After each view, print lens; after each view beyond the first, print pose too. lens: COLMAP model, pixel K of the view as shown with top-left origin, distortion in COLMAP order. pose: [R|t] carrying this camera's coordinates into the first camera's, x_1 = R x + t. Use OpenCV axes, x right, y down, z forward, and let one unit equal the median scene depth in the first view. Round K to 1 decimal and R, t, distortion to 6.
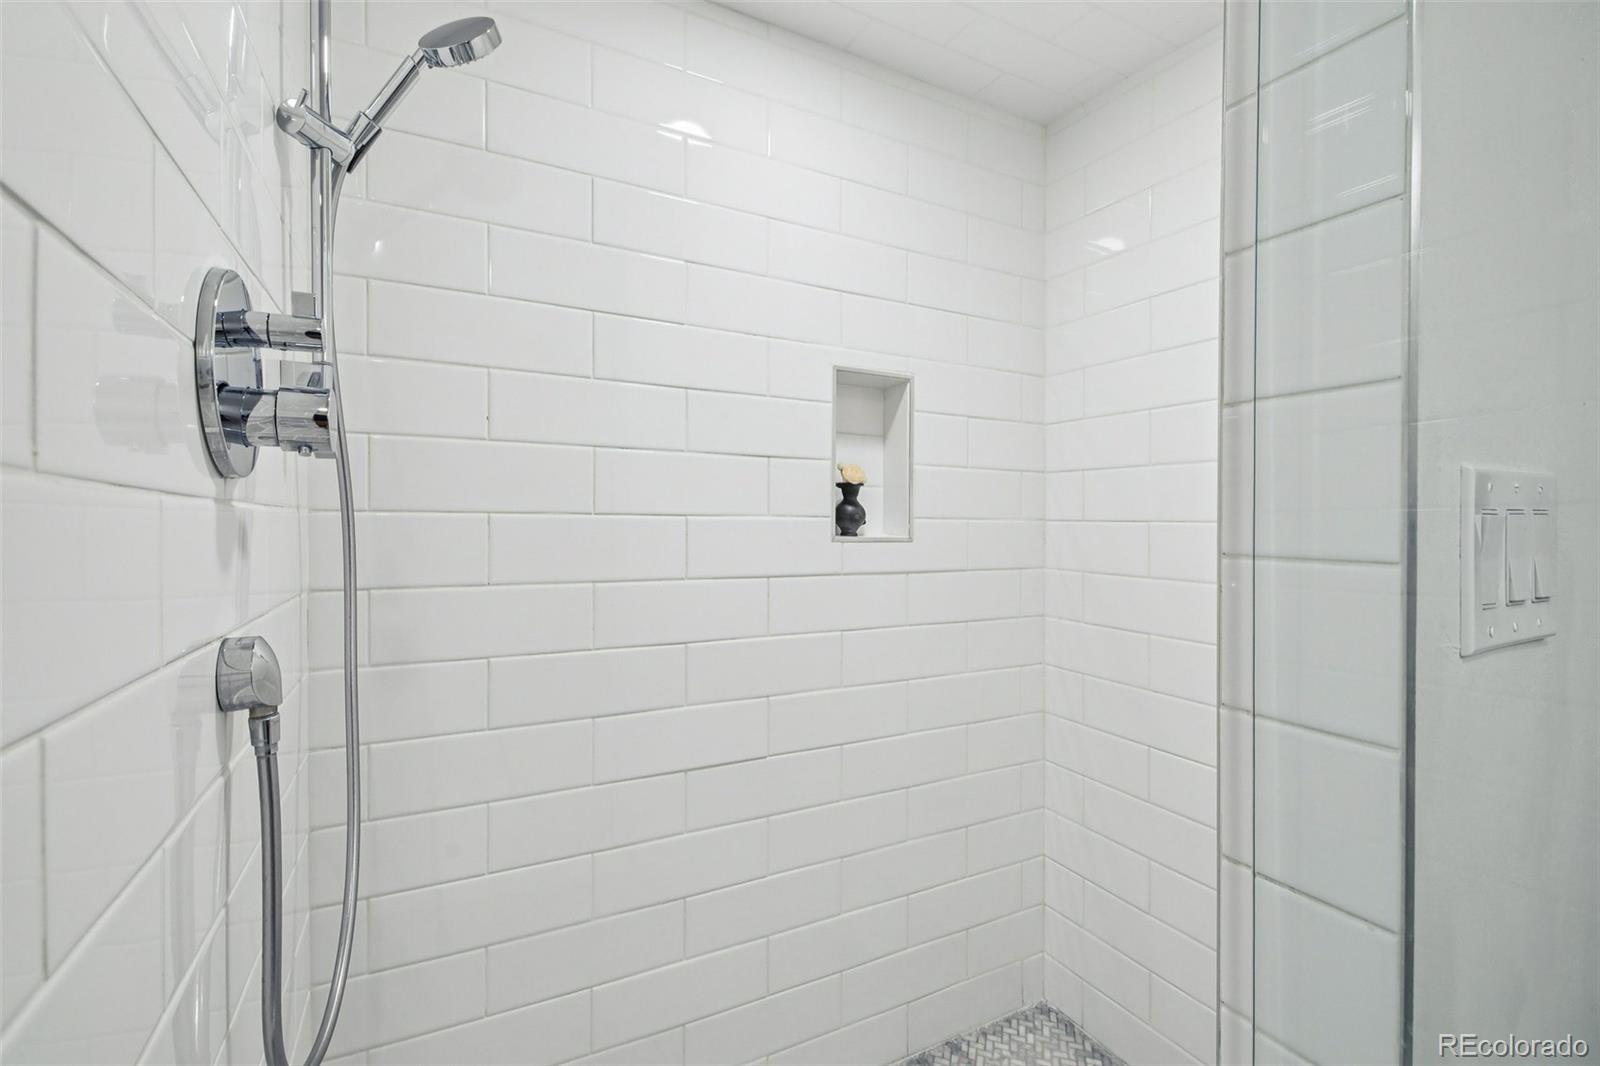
lens RADIAL K [[695.5, 0, 802.1], [0, 695.5, 522.6], [0, 0, 1]] dist [-0.011682, -0.001765]
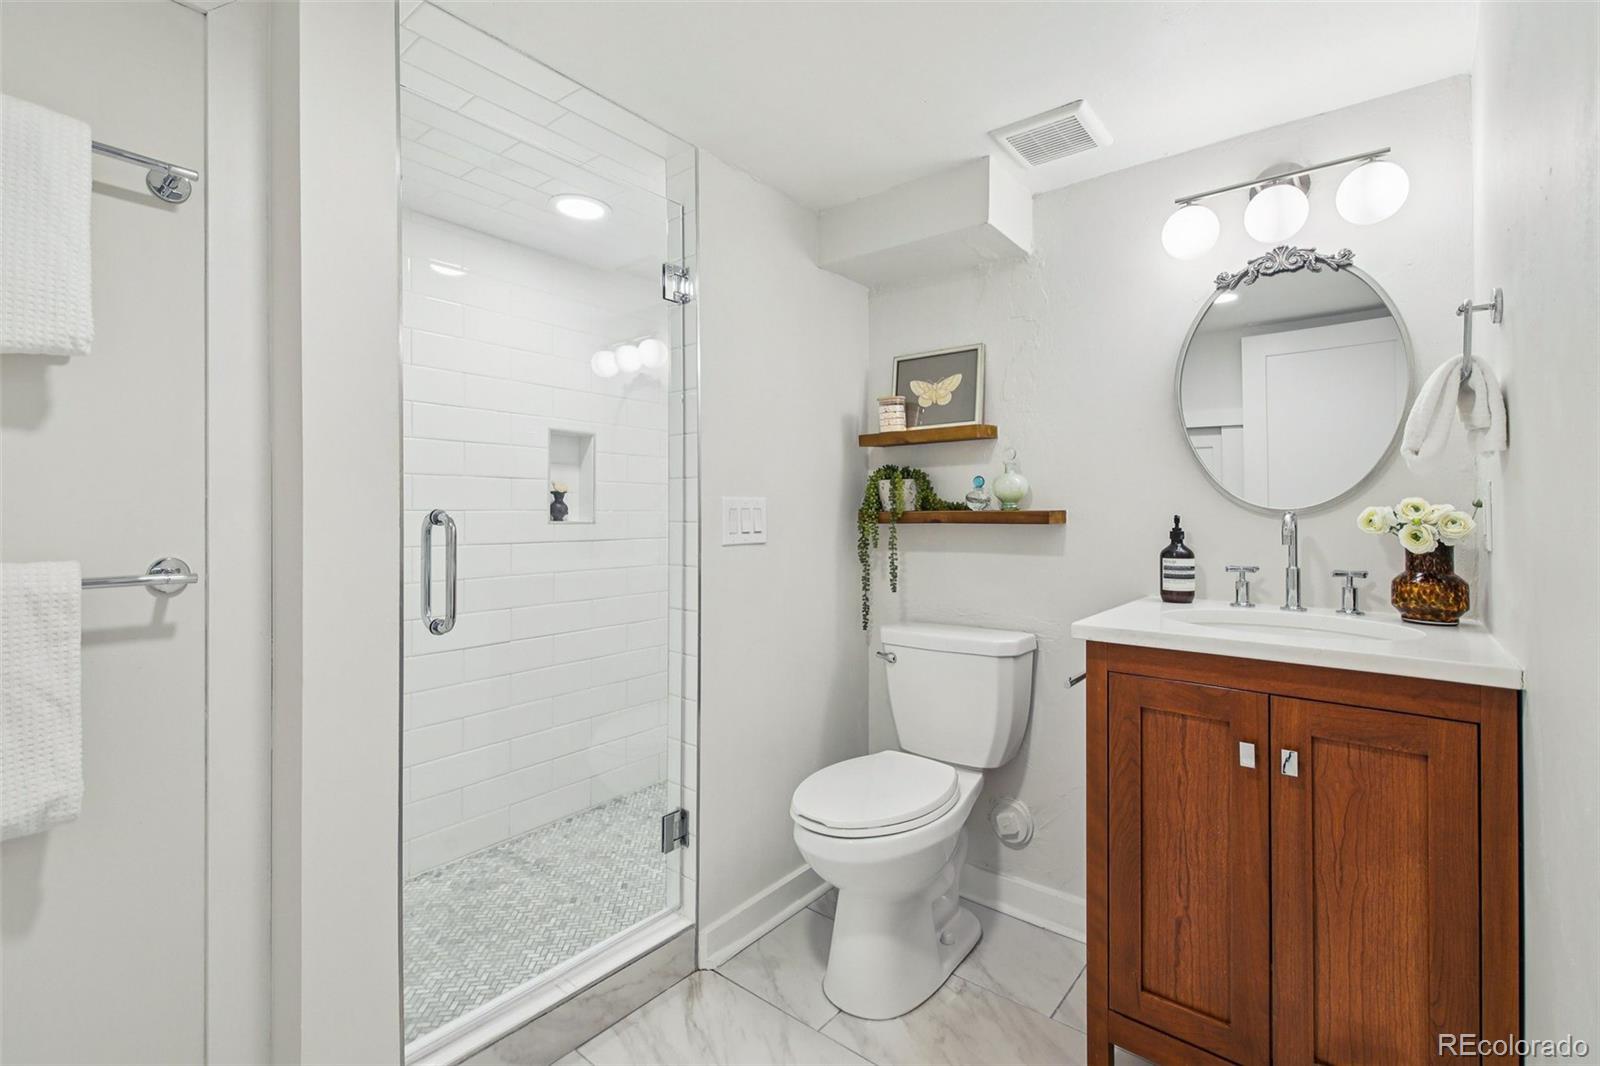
lens RADIAL K [[695.5, 0, 801.1], [0, 695.5, 498.2], [0, 0, 1]] dist [-0.011682, -0.001765]
pose [[0.923308, 0.005963, 0.384014, -0.041666], [0.004804, 0.999622, -0.027072, 0.012130], [-0.384030, 0.026841, 0.922930, -0.890766]]
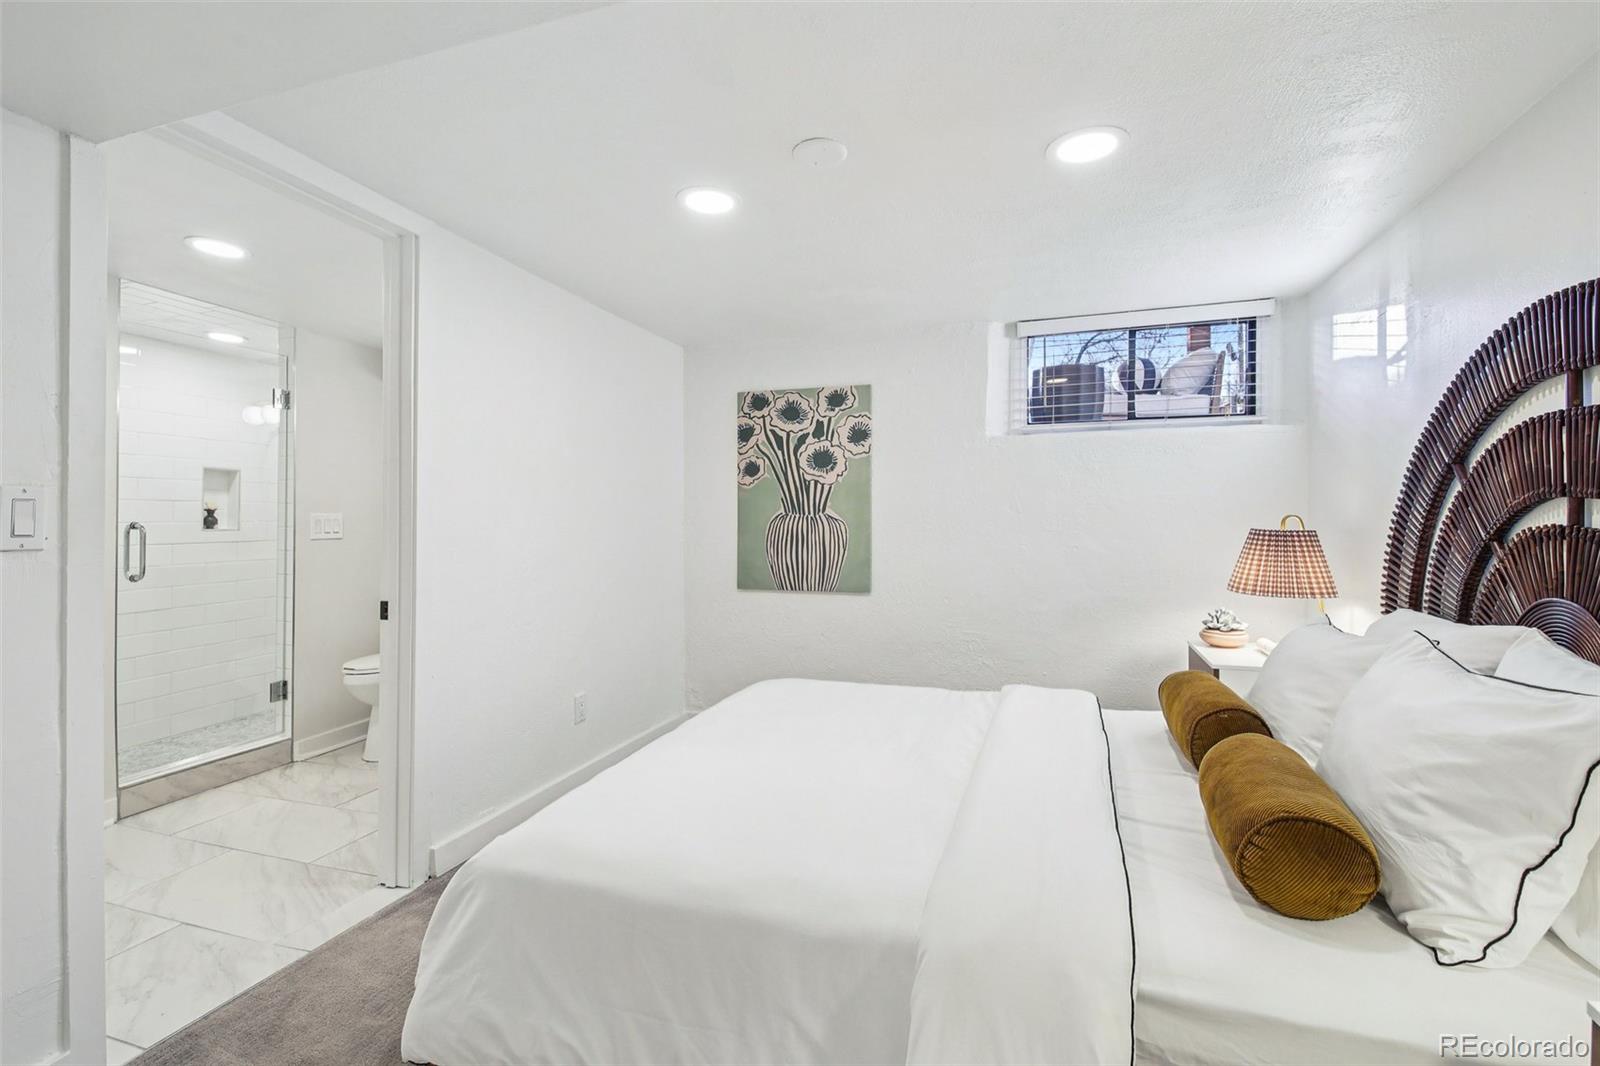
lens RADIAL K [[695.5, 0, 760.1], [0, 695.5, 503.7], [0, 0, 1]] dist [-0.011682, -0.001765]
pose [[0.754906, 0.007470, 0.655790, -0.075404], [0.014497, 0.999501, -0.028072, 0.027633], [-0.655673, 0.030699, 0.754421, -2.365824]]
